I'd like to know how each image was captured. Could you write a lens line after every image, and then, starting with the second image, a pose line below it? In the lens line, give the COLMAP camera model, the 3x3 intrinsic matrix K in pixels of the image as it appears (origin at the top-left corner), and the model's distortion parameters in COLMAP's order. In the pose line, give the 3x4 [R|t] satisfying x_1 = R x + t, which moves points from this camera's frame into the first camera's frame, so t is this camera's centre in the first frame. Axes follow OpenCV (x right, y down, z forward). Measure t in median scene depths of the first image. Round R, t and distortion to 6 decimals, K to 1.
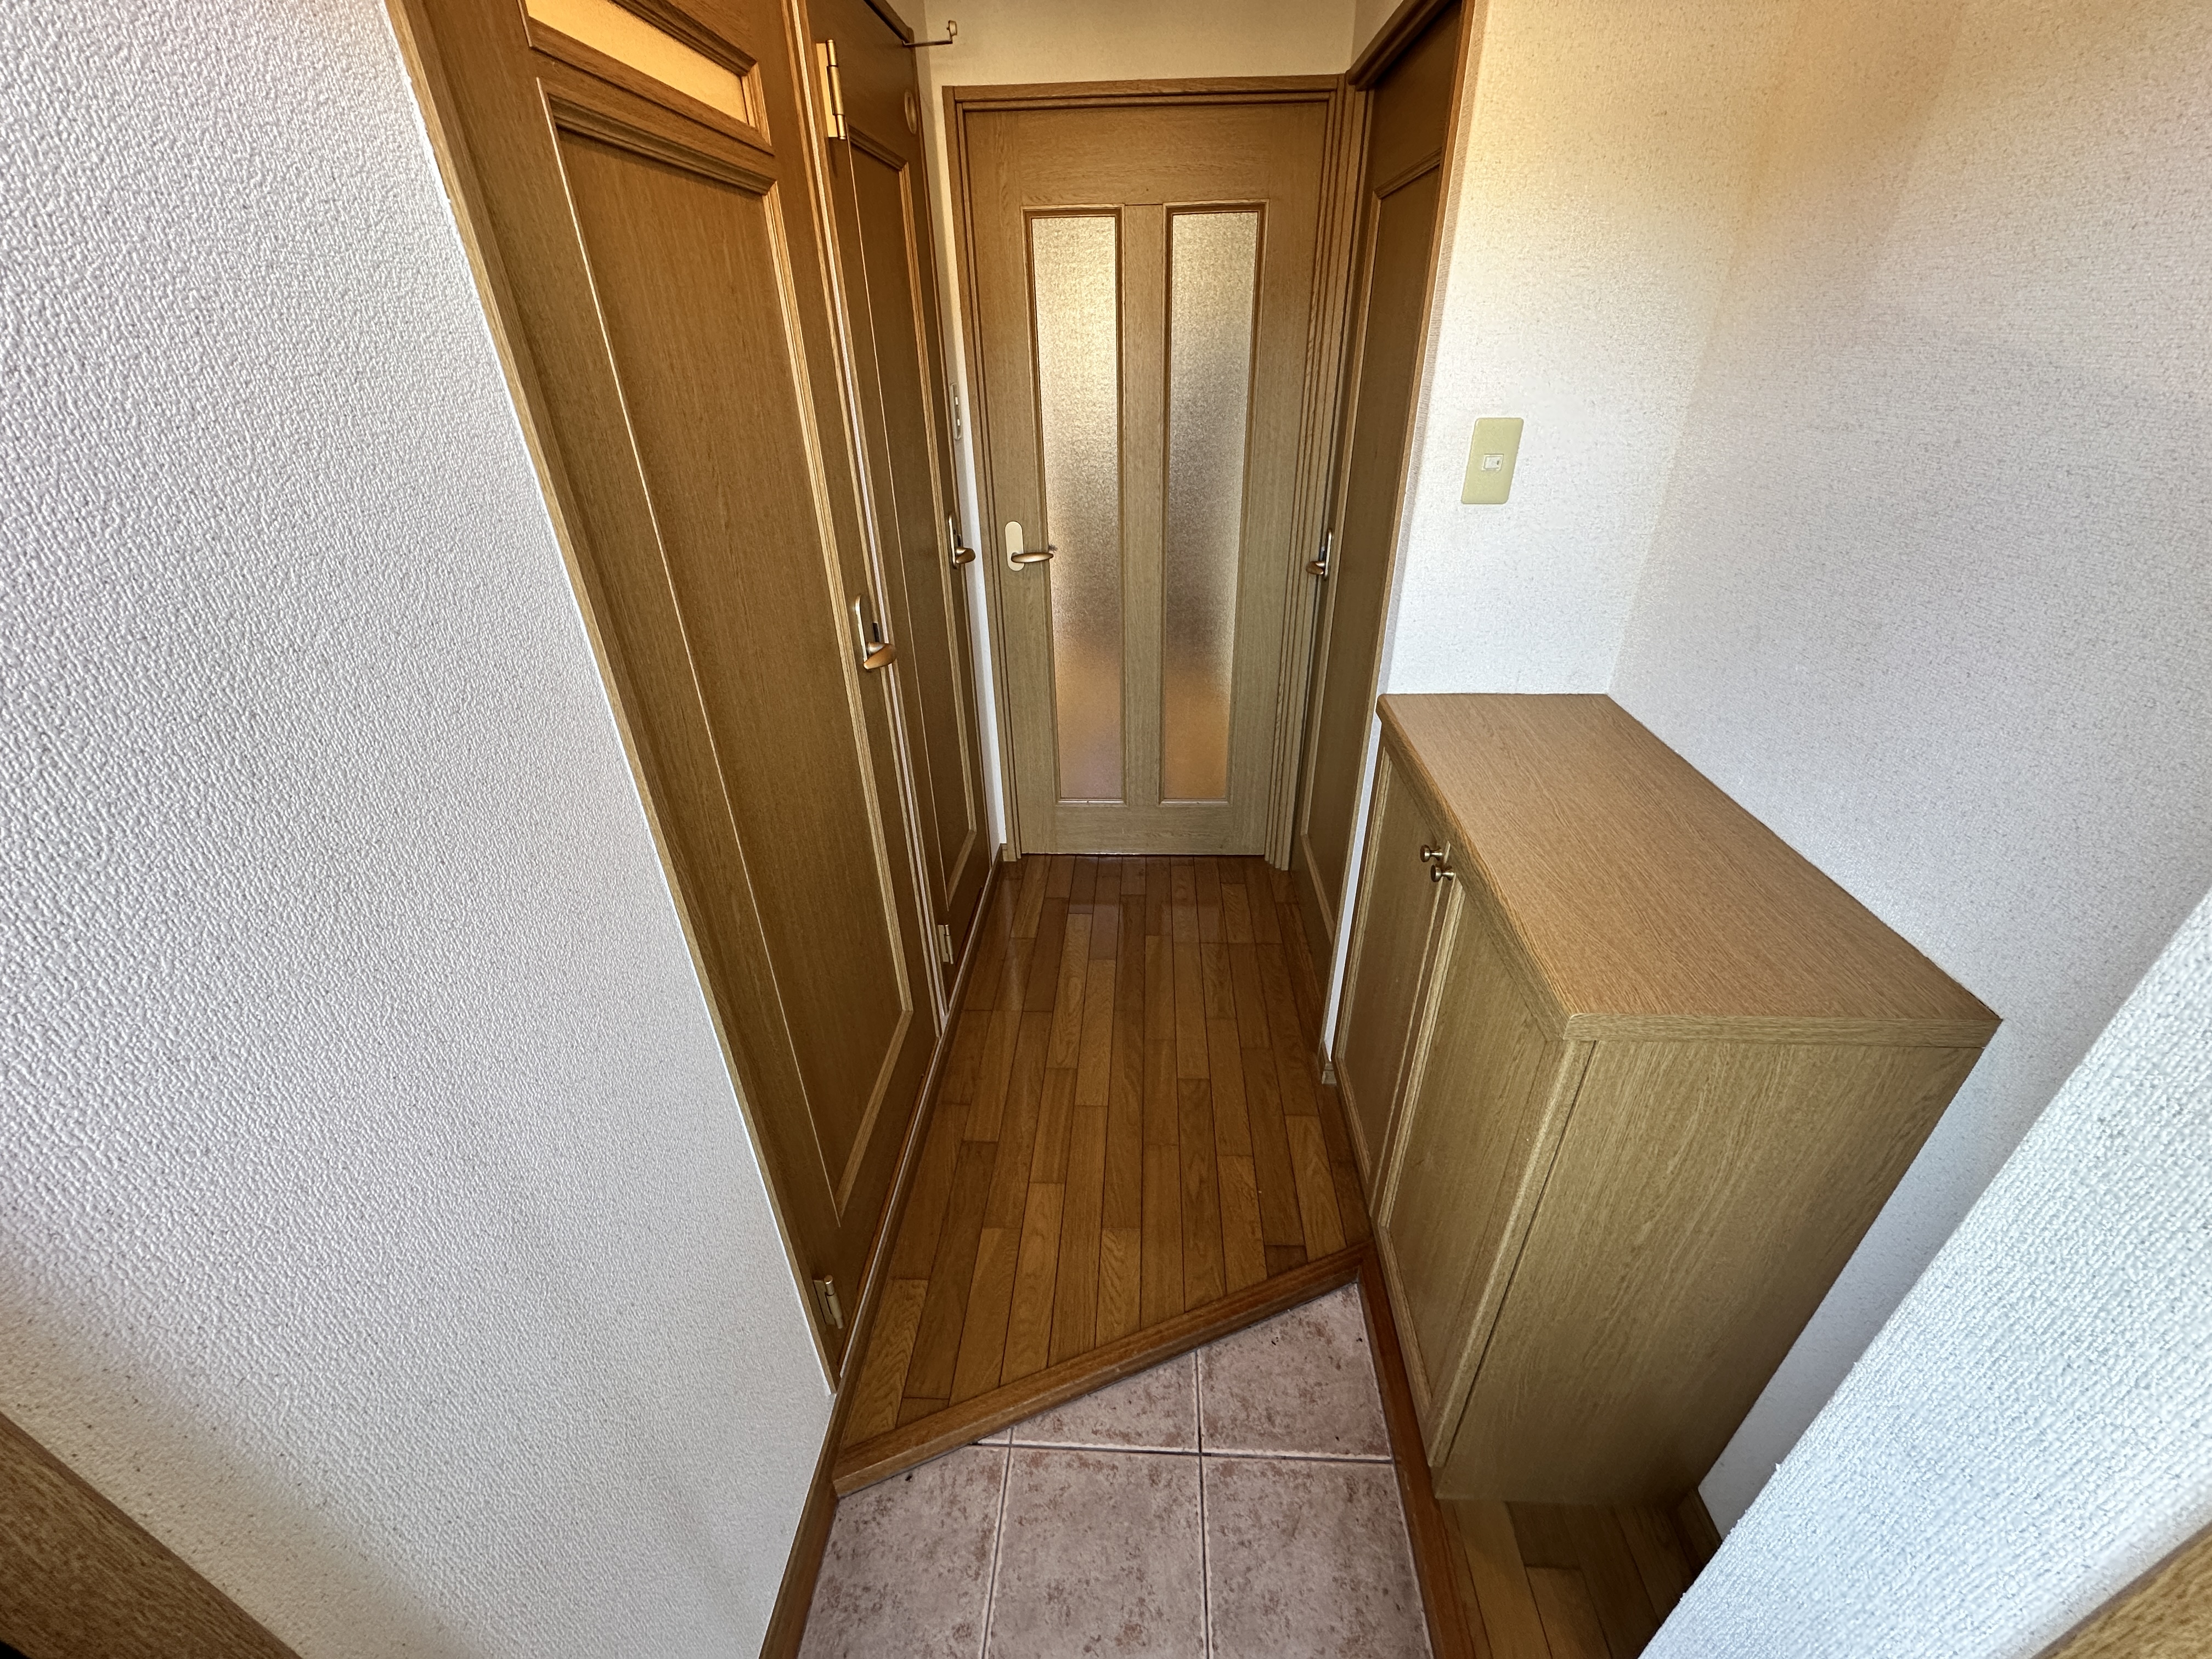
lens RADIAL K [[880.3, 0, 1105.5], [0, 880.3, 829.7], [0, 0, 1]] dist [0.003503, -0.001037]
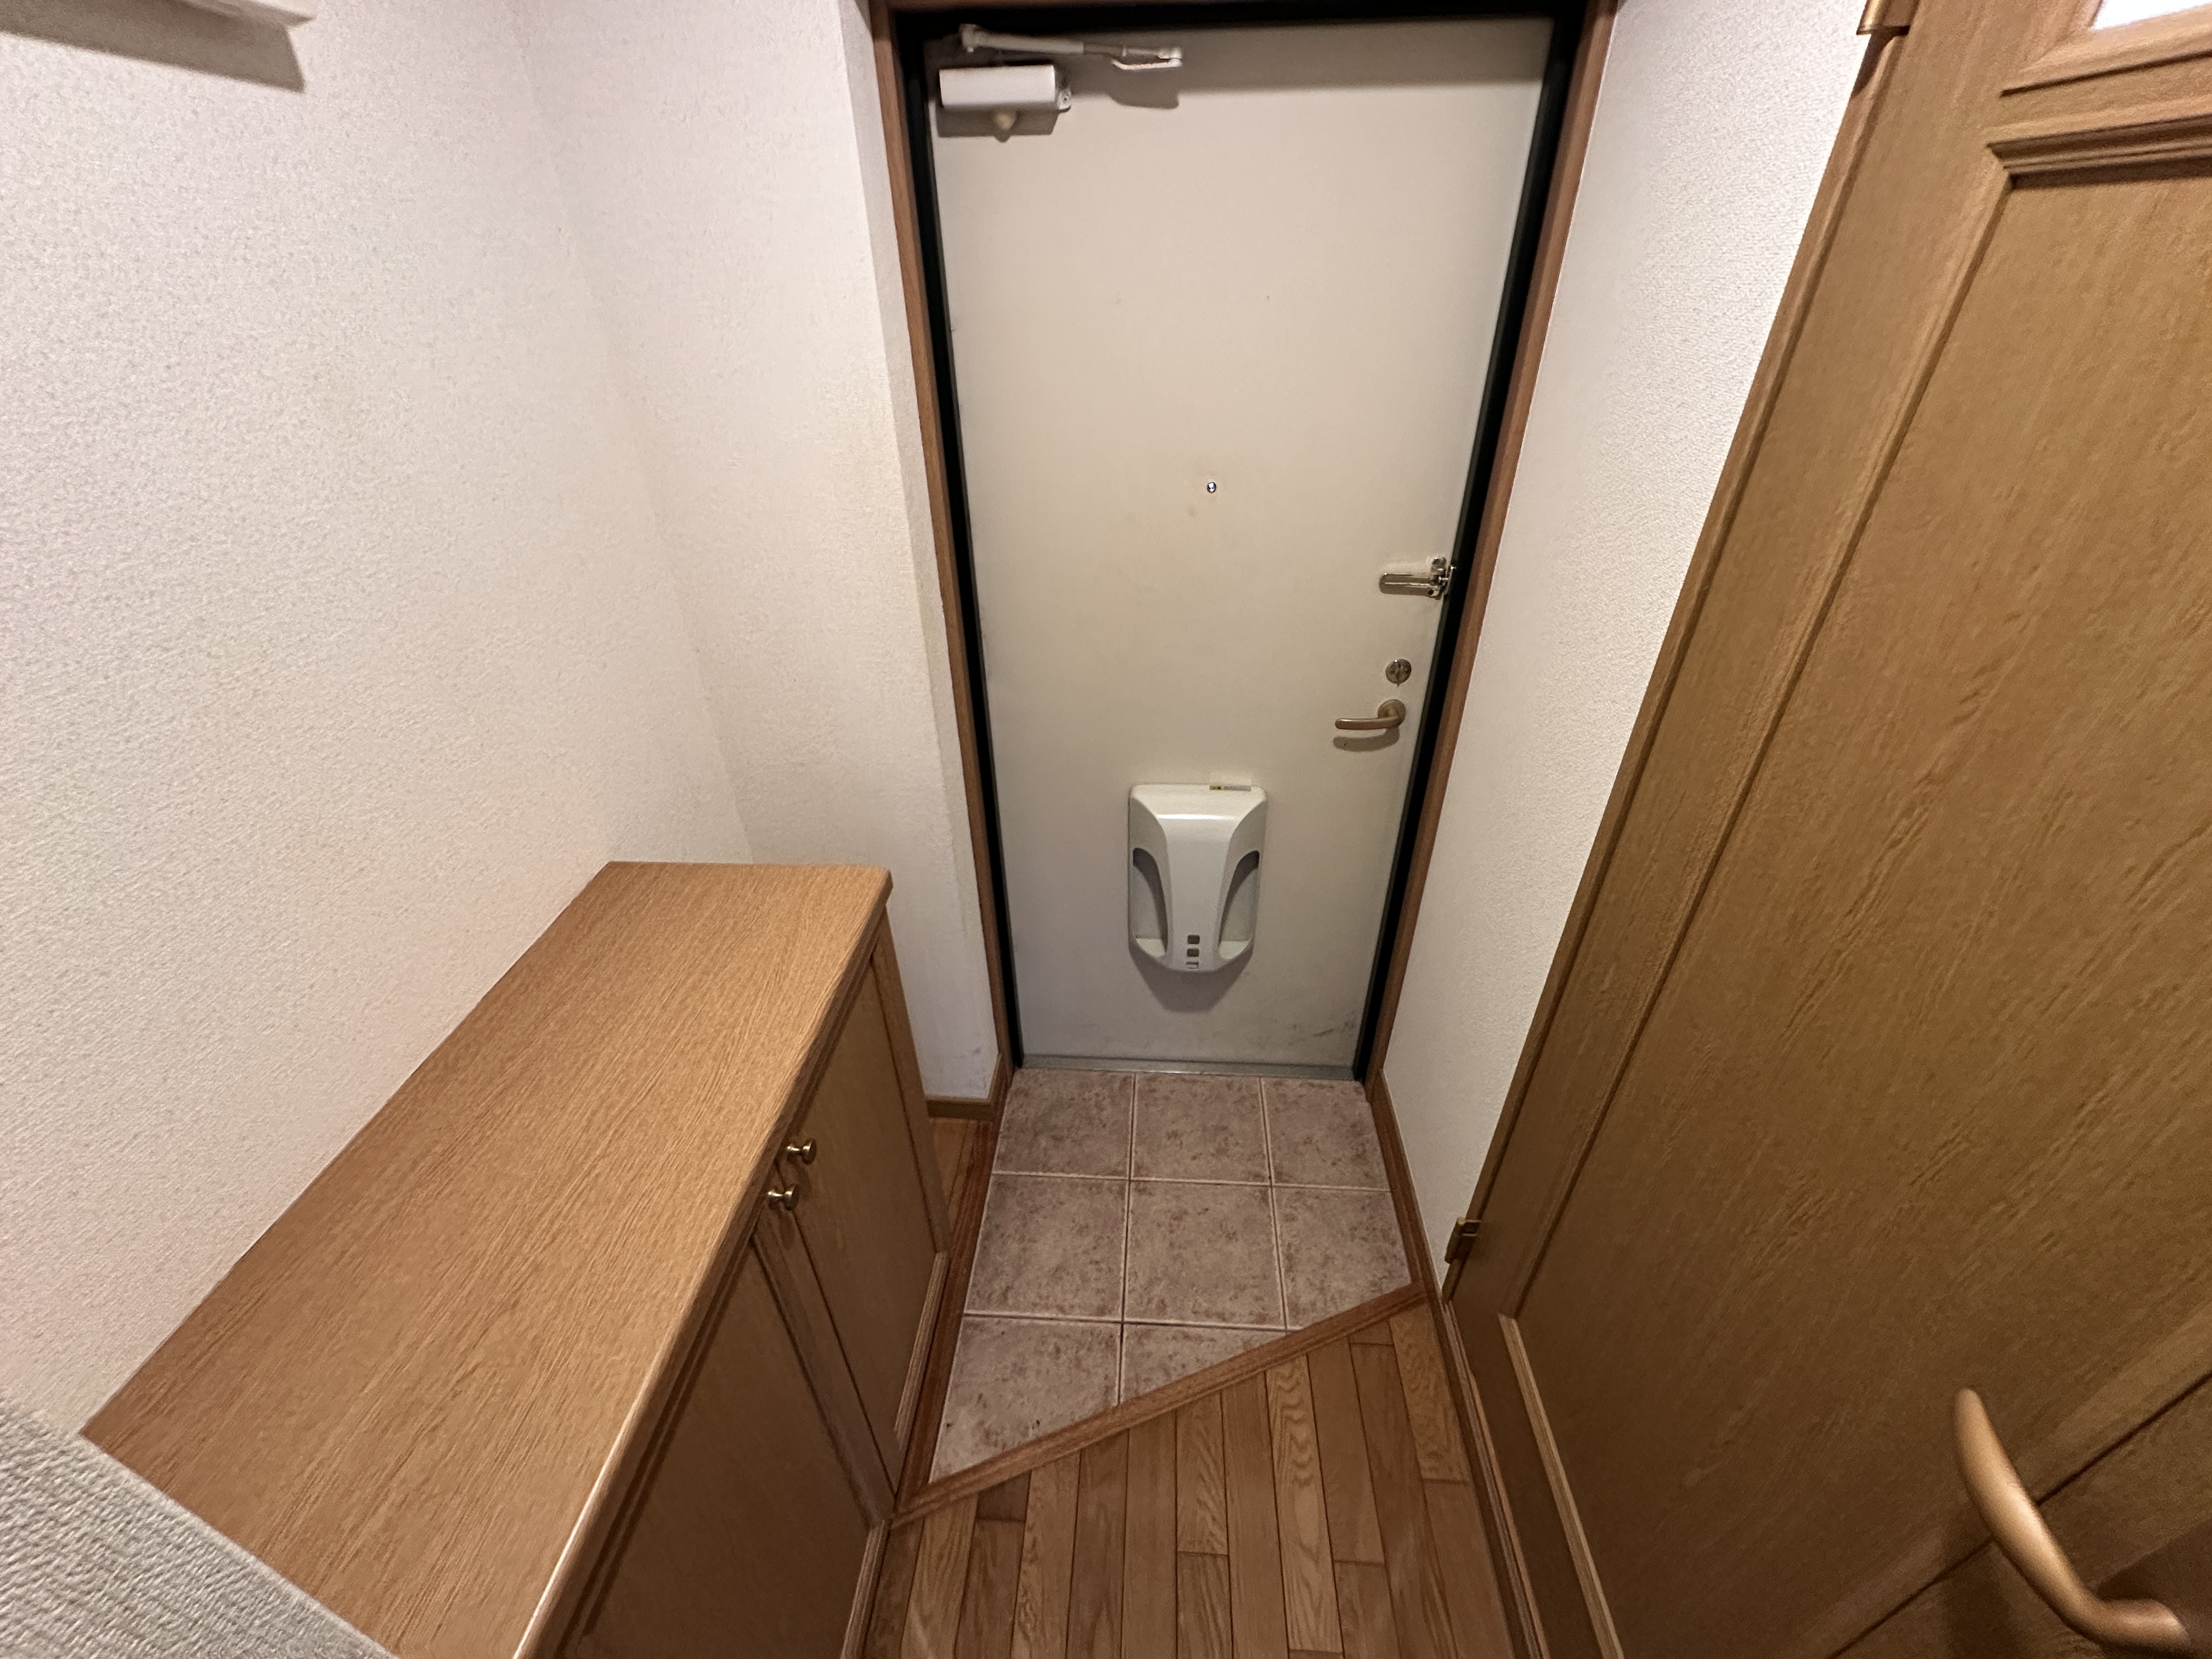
lens RADIAL K [[880.3, 0, 1112.9], [0, 880.3, 827.7], [0, 0, 1]] dist [0.003503, -0.001037]
pose [[-0.999494, 0.021545, 0.023390, 0.079508], [0.030647, 0.456278, 0.889309, -0.647777], [0.008488, 0.889576, -0.456708, 0.960775]]
